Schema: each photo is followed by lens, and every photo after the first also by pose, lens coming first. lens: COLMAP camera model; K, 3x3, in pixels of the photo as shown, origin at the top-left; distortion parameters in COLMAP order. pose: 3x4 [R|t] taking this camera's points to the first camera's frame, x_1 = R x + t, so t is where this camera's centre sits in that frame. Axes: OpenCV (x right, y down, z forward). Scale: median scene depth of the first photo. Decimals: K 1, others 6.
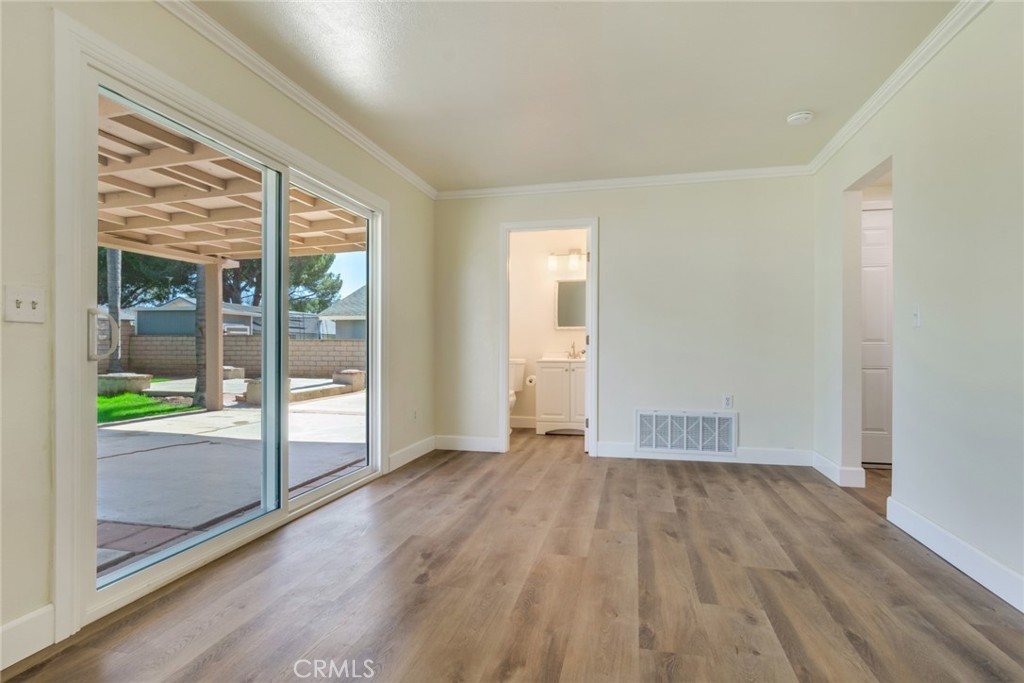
lens RADIAL K [[544.8, 0, 509.7], [0, 544.8, 343.2], [0, 0, 1]] dist [-0.000347, -0.001673]
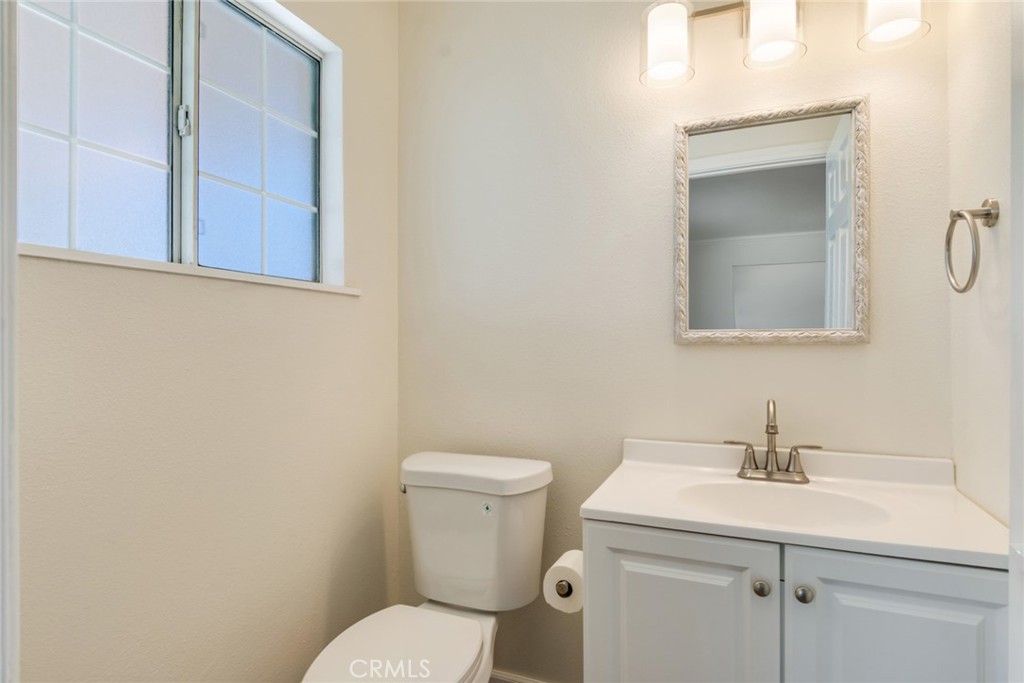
lens RADIAL K [[568.8, 0, 511.7], [0, 568.8, 342.0], [0, 0, 1]] dist [-0.002189, -0.002017]
pose [[0.986920, -0.000461, -0.161211, 0.053735], [0.000445, 1.000000, -0.000133, -0.026041], [0.161211, 0.000059, 0.986920, 0.773672]]
